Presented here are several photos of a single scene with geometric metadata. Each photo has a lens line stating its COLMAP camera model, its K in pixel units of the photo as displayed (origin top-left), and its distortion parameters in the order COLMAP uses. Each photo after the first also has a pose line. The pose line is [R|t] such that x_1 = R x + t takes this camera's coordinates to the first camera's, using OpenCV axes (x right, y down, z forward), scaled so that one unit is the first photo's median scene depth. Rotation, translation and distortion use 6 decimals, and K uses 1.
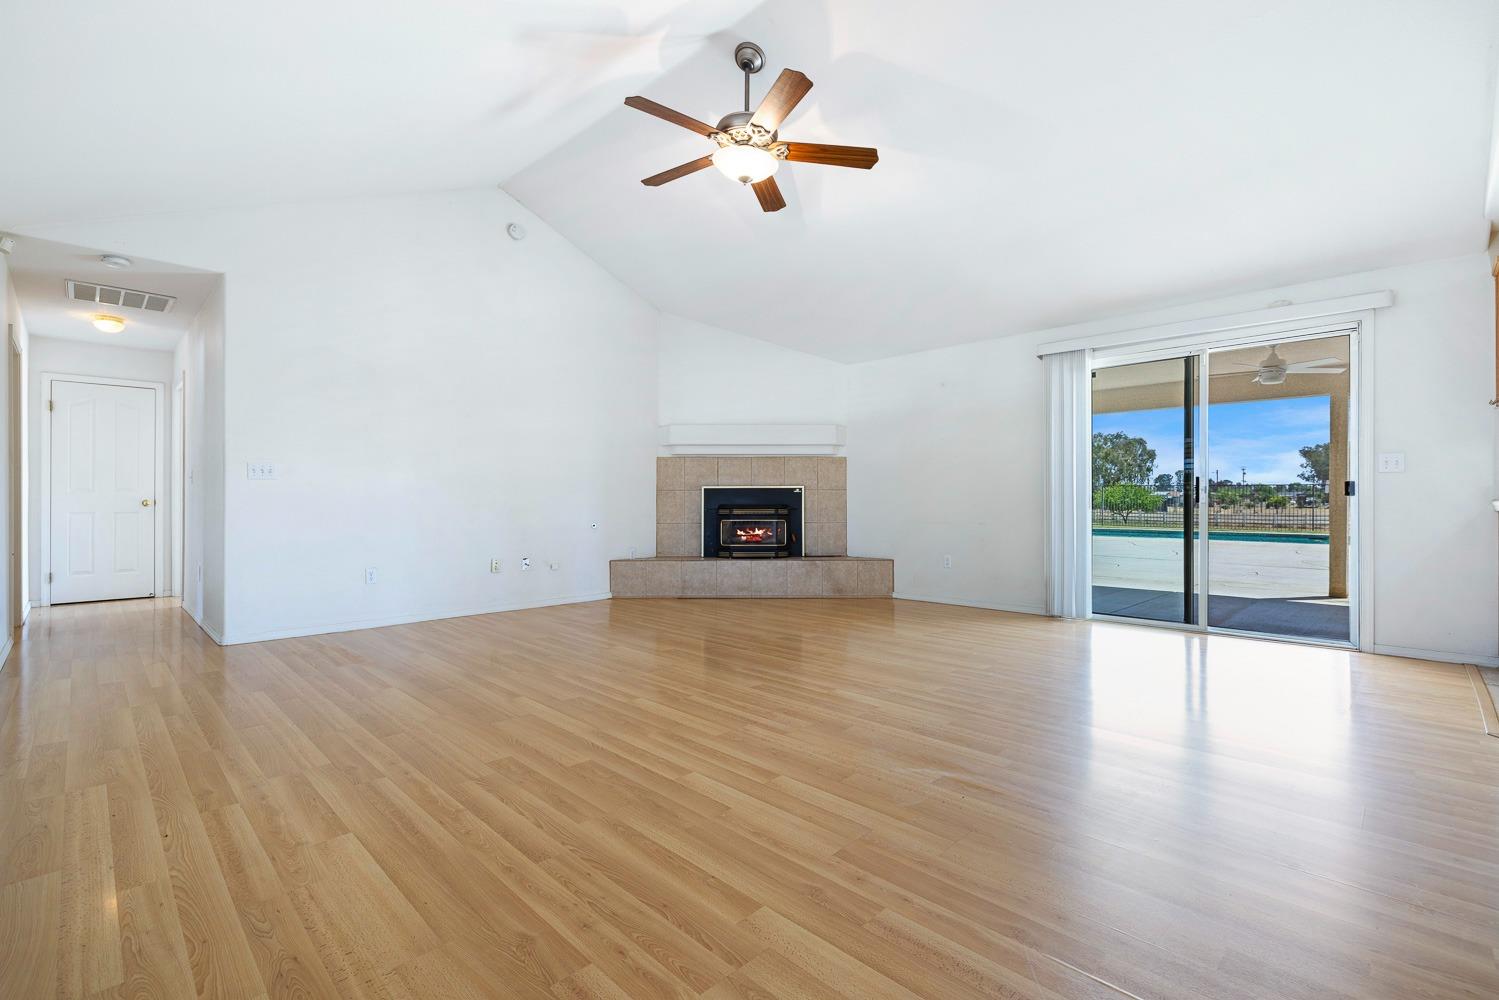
lens RADIAL K [[671.4, 0, 752.1], [0, 671.4, 498.9], [0, 0, 1]] dist [-0.000706, -0.000057]
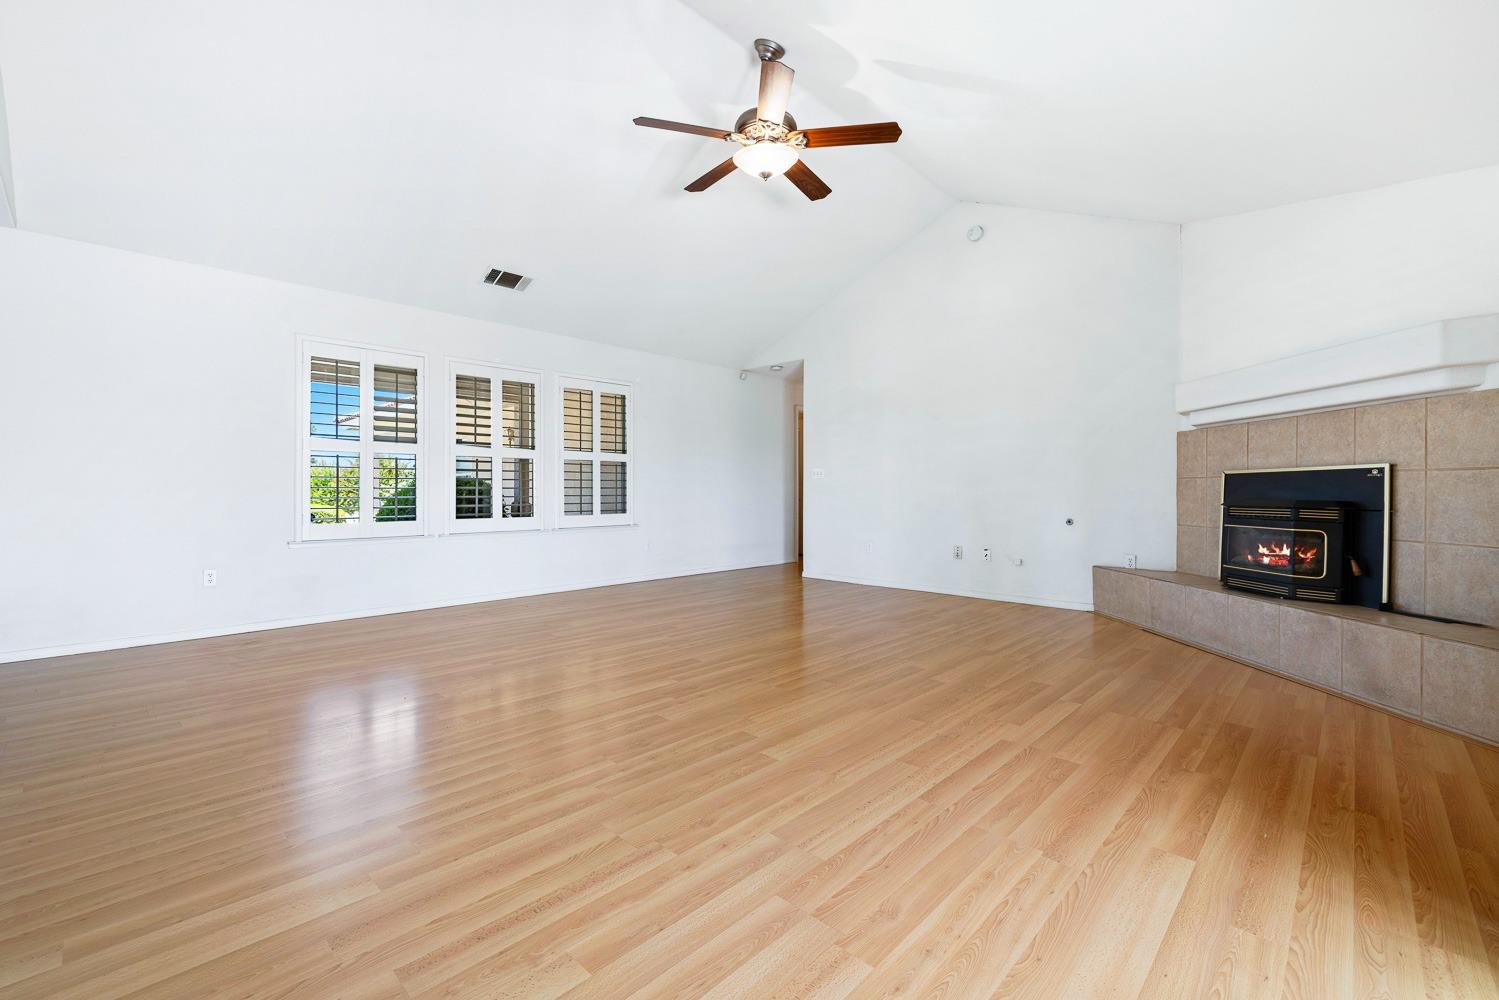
lens RADIAL K [[632.9, 0, 751.1], [0, 632.9, 497.6], [0, 0, 1]] dist [-0.003272, 0.000308]
pose [[0.004944, 0.009116, -0.999946, 0.530448], [0.001255, 0.999958, 0.009122, 0.000830], [0.999987, -0.001300, 0.004932, 0.548552]]
